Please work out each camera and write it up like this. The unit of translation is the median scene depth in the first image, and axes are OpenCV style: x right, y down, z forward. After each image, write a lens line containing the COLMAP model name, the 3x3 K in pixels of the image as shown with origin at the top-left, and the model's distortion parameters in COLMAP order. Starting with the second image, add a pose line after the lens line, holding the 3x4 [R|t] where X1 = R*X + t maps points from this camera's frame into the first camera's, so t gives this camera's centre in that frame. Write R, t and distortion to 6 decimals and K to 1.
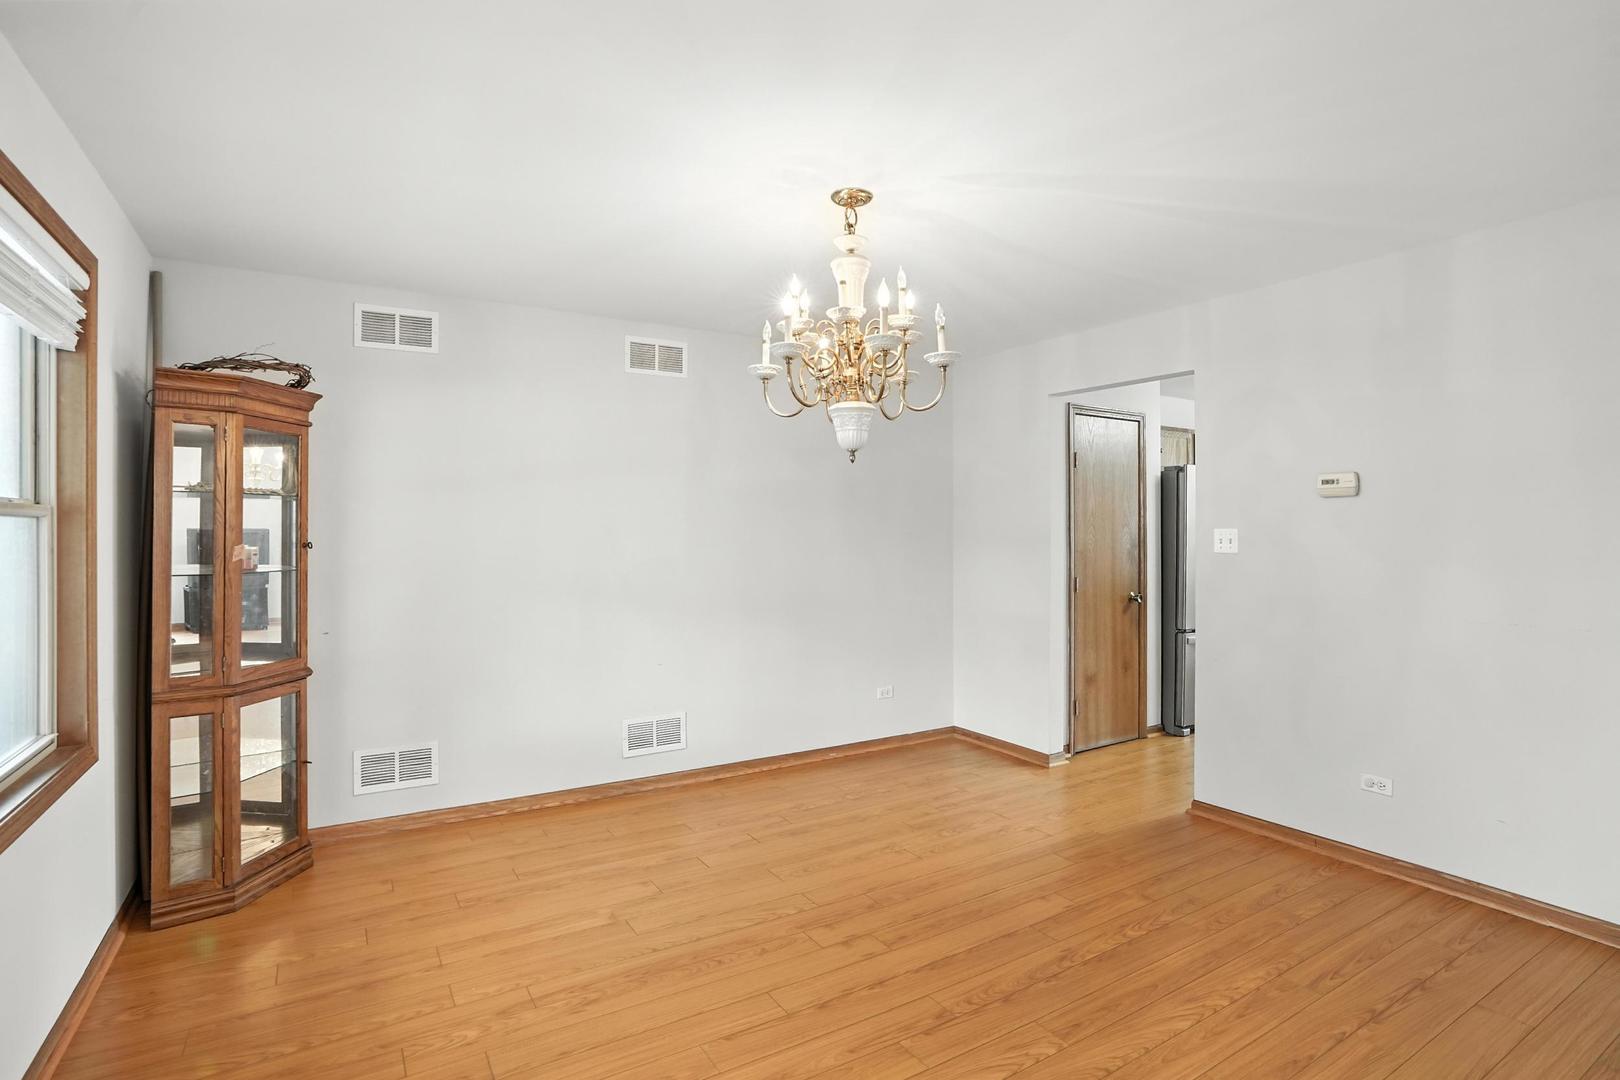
lens RADIAL K [[775.0, 0, 810.0], [0, 775.0, 540.0], [0, 0, 1]] dist [-0.001098, -0.000150]
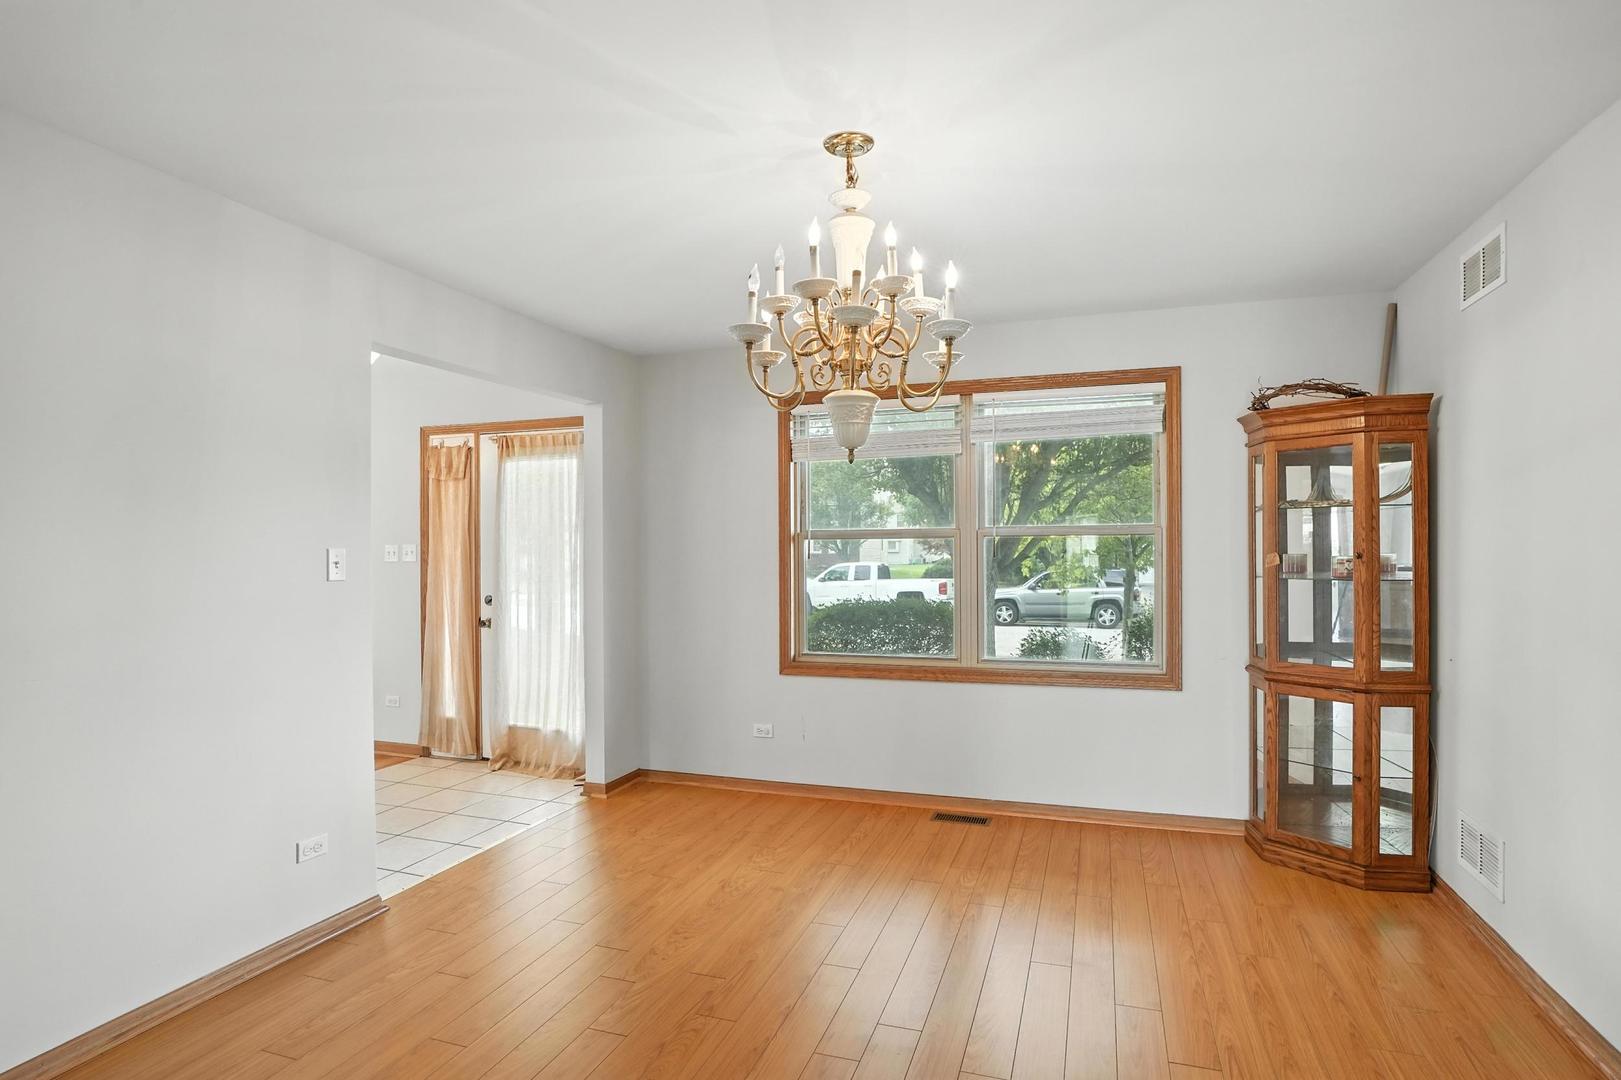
lens RADIAL K [[860.8, 0, 809.1], [0, 860.8, 536.0], [0, 0, 1]] dist [-0.050978, 0.035025]
pose [[-0.770490, -0.000875, -0.637452, 0.576532], [0.005452, 0.999953, -0.007962, -0.011653], [0.637429, -0.009610, -0.770449, 1.428080]]
